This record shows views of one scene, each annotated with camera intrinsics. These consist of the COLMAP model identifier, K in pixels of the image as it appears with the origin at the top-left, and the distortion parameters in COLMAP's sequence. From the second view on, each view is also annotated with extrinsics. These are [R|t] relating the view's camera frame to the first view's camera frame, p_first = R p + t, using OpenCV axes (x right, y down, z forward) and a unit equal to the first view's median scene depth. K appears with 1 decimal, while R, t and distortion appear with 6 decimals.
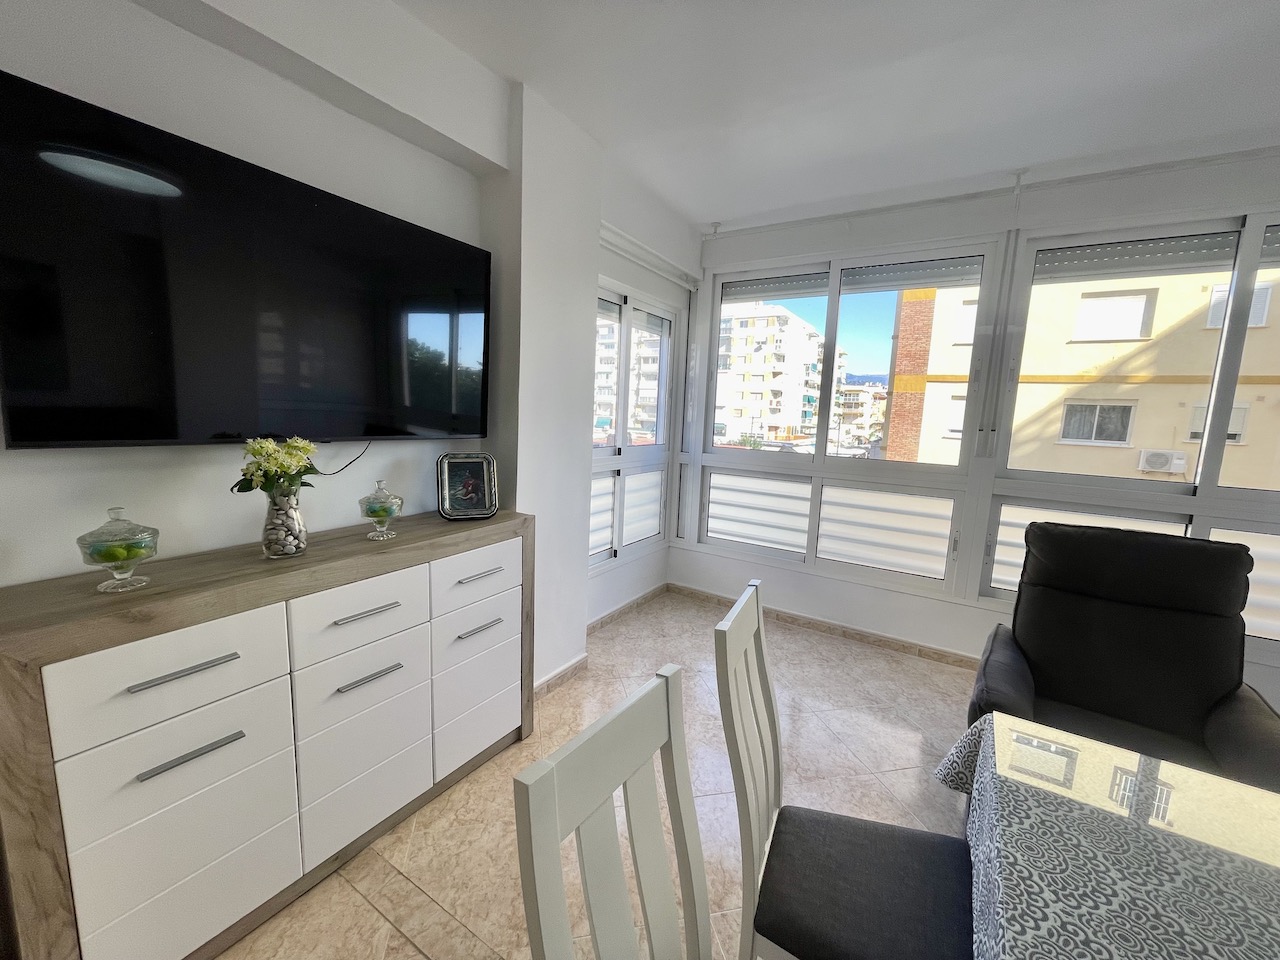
lens RADIAL K [[513.2, 0, 635.1], [0, 513.2, 477.2], [0, 0, 1]] dist [0.002228, -0.000756]
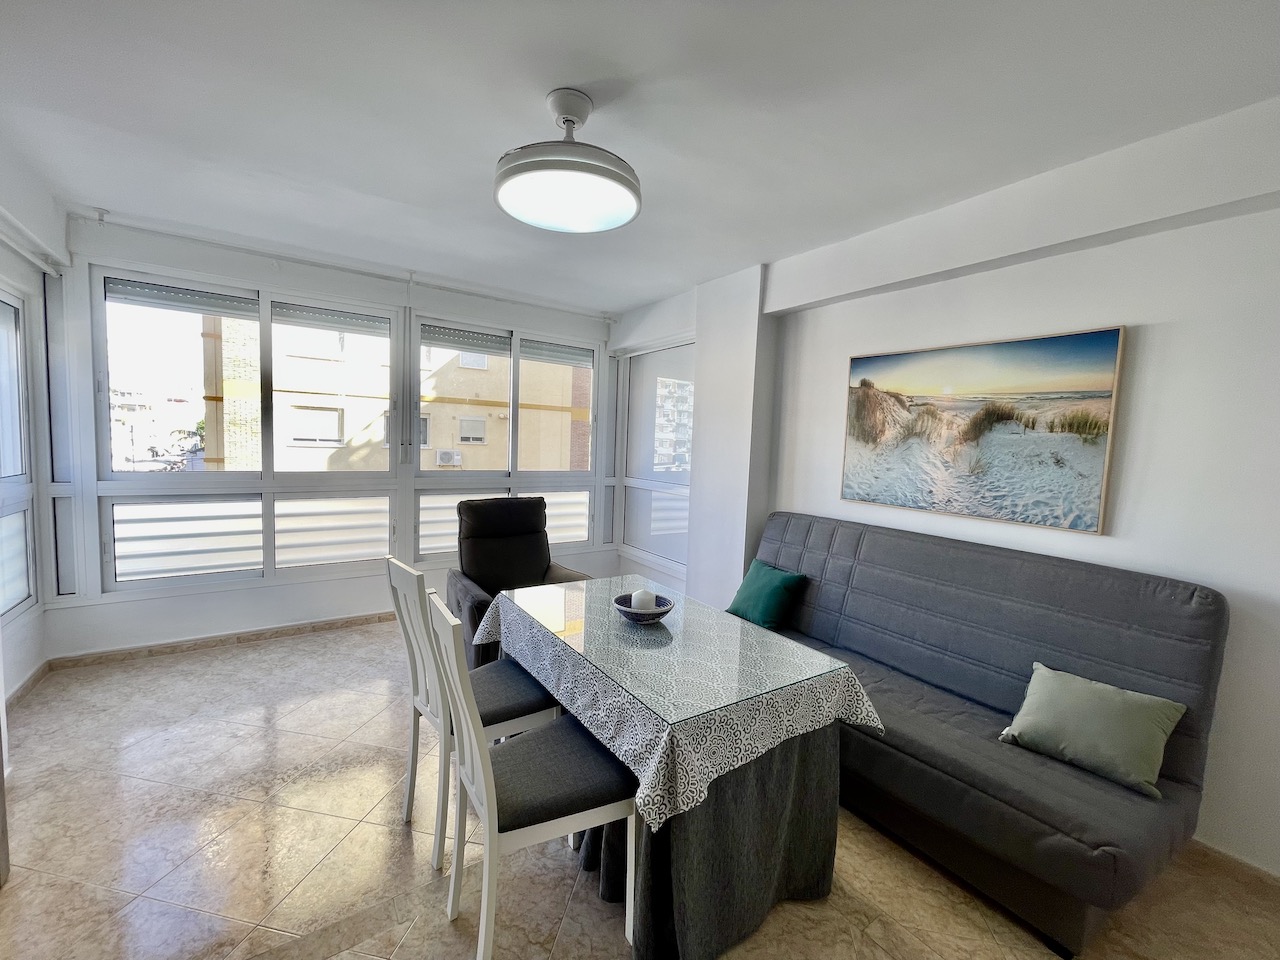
lens RADIAL K [[556.9, 0, 640.6], [0, 556.9, 480.9], [0, 0, 1]] dist [0.011304, 0.000320]
pose [[0.382089, -0.092932, 0.919441, -0.396239], [0.102153, 0.993081, 0.057924, -0.012836], [-0.918462, 0.071791, 0.388939, -0.143289]]
